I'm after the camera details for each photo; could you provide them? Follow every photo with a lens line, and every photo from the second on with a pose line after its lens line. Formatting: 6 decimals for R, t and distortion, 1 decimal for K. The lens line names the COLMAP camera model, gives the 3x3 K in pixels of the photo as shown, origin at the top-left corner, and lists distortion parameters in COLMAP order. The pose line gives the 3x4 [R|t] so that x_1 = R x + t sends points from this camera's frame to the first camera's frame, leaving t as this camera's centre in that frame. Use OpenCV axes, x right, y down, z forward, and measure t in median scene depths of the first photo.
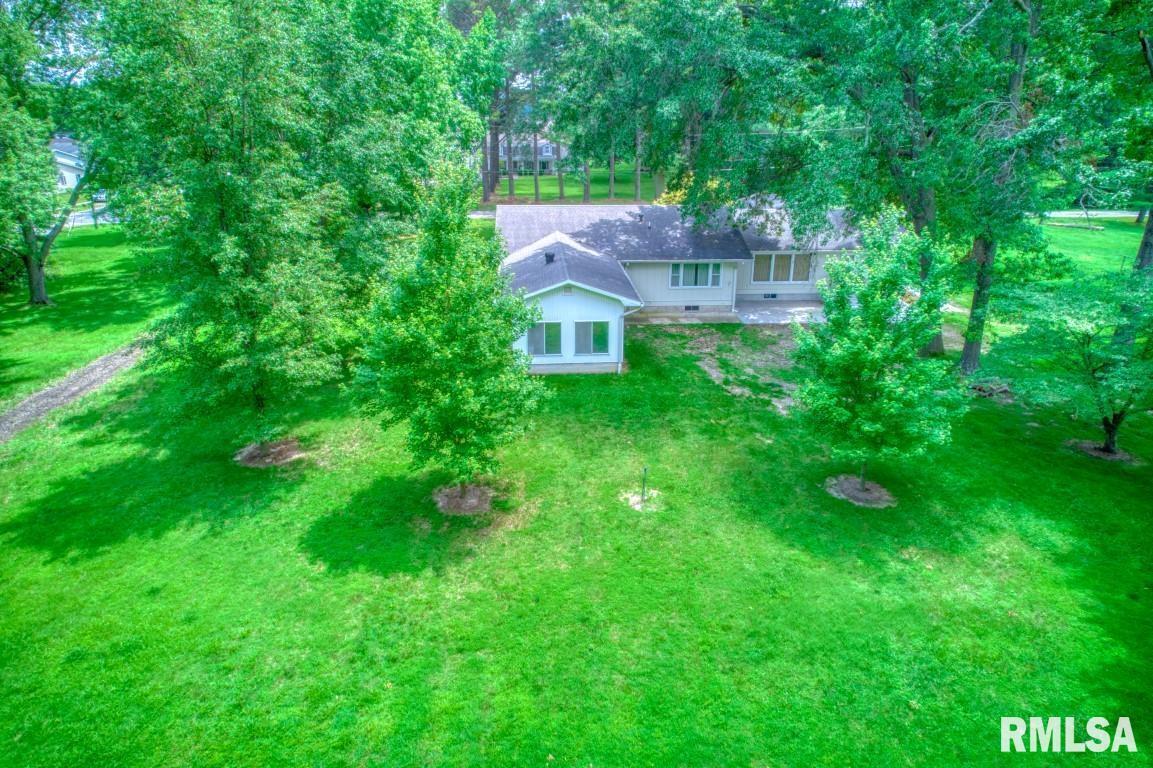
lens RADIAL K [[747.1, 0, 576.5], [0, 747.1, 384.0], [0, 0, 1]] dist [-0.057988, 0.000100]
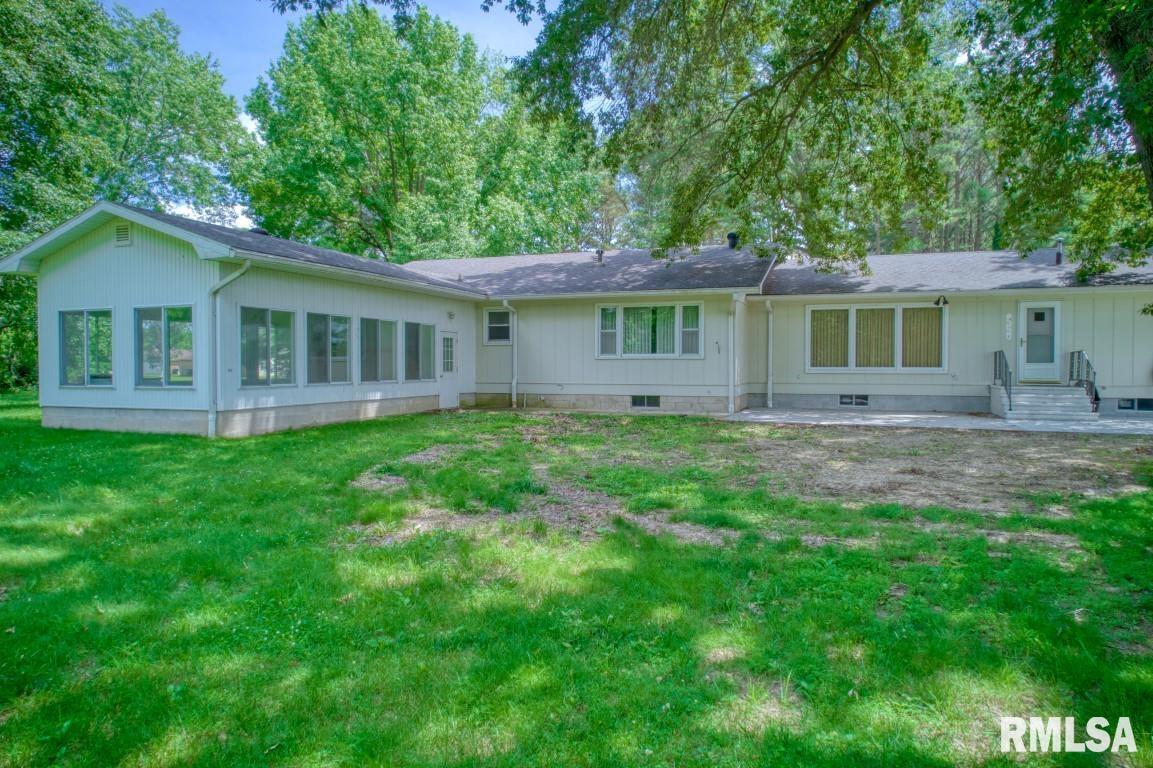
lens RADIAL K [[742.5, 0, 576.5], [0, 742.5, 384.0], [0, 0, 1]] dist [-0.077363, 0.059435]
pose [[0.905933, 0.006342, -0.423373, 0.393026], [-0.146881, 0.942507, -0.300179, 0.047086], [0.397128, 0.334127, 0.854780, 0.705843]]
